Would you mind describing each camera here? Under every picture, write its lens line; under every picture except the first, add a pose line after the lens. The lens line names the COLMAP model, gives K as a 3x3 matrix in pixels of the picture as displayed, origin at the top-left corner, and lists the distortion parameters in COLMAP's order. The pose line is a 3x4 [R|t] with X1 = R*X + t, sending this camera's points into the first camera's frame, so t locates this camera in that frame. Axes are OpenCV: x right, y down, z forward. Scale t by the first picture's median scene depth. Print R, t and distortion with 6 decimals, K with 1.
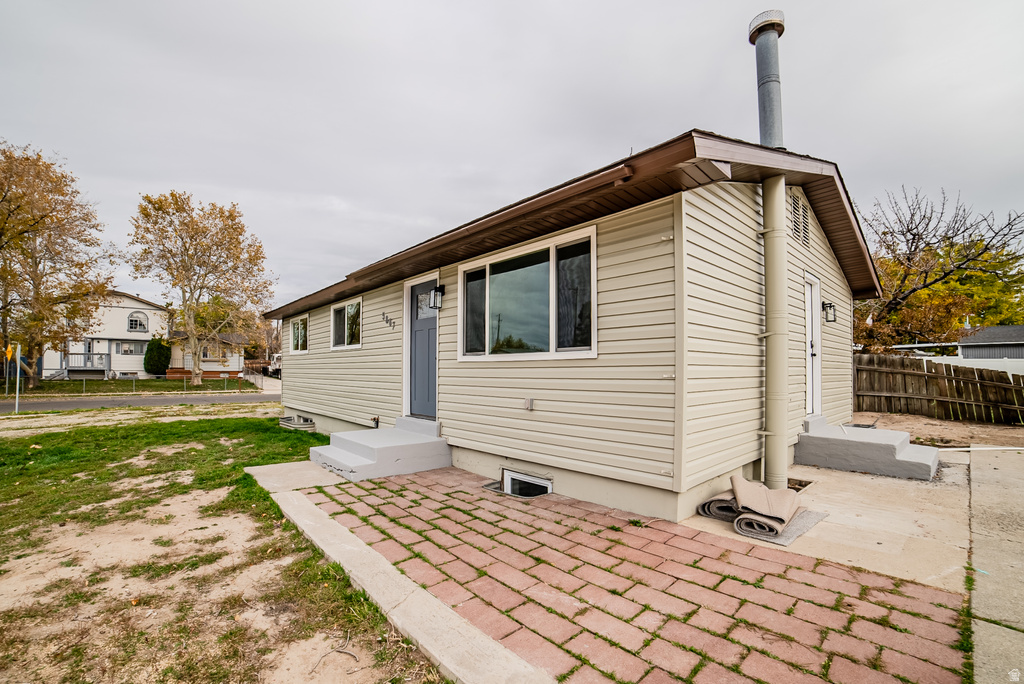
lens RADIAL K [[435.5, 0, 511.1], [0, 435.5, 365.5], [0, 0, 1]] dist [-0.049869, -0.000152]
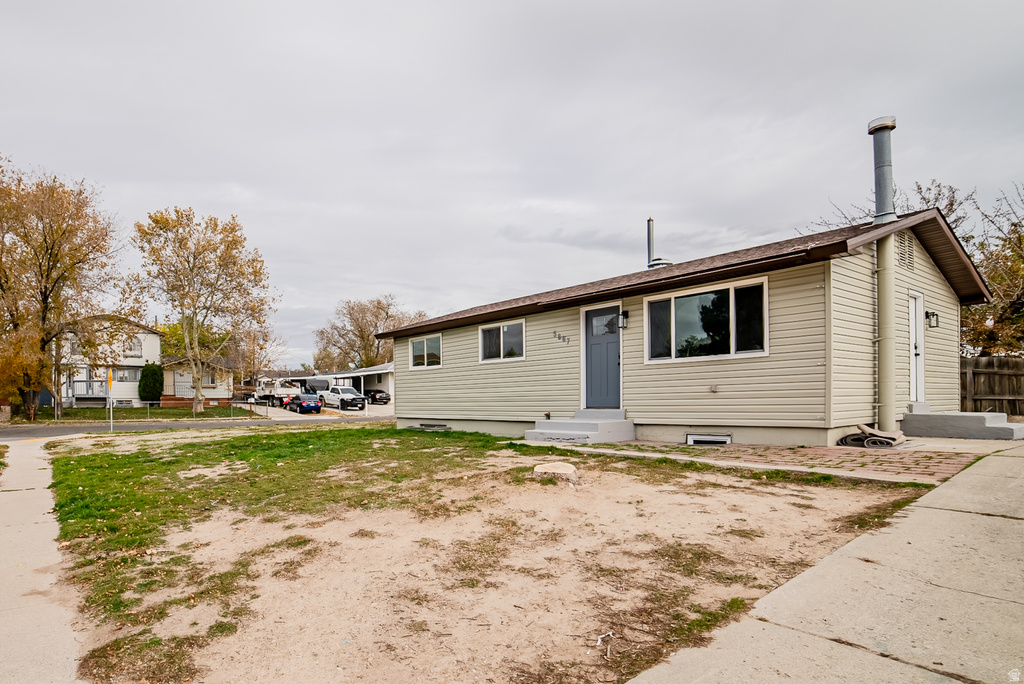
lens RADIAL K [[569.5, 0, 434.0], [0, 569.5, 401.8], [0, 0, 1]] dist [-0.003753, 0.004150]
pose [[0.994870, -0.016891, -0.099742, -0.531867], [0.018352, 0.999737, 0.013747, 0.064218], [0.099484, -0.015507, 0.994918, -0.801648]]
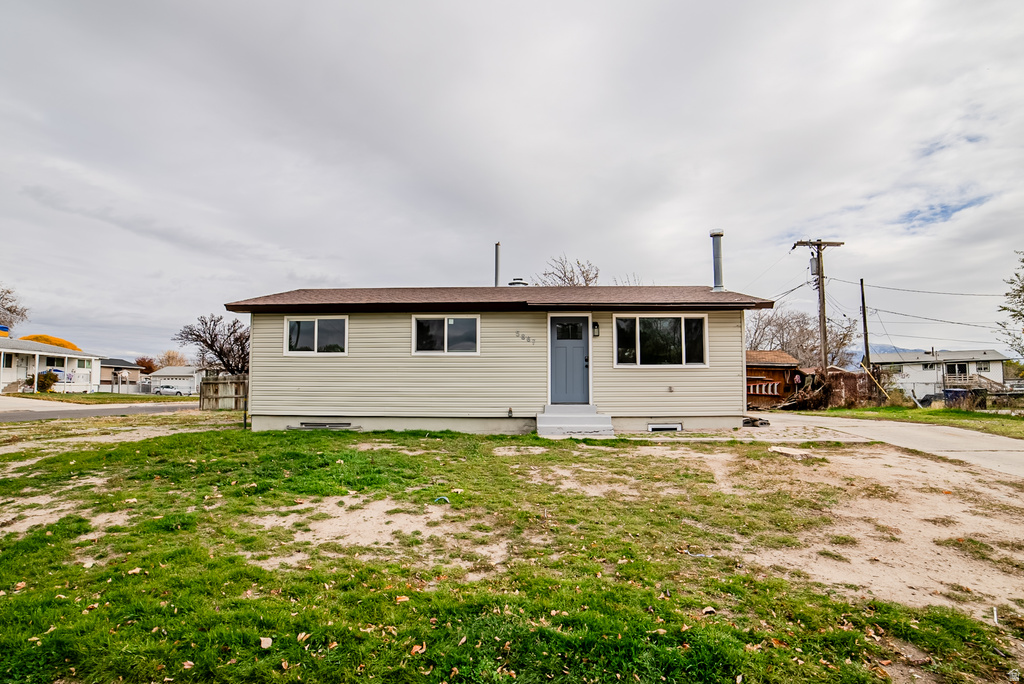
lens RADIAL K [[510.5, 0, 512.0], [0, 510.5, 342.0], [0, 0, 1]] dist [-0.002016, 0.000077]
pose [[0.702029, 0.068909, 0.708806, -1.598186], [-0.008425, 0.996042, -0.088489, 0.062361], [-0.712098, 0.056150, 0.699831, -0.138993]]
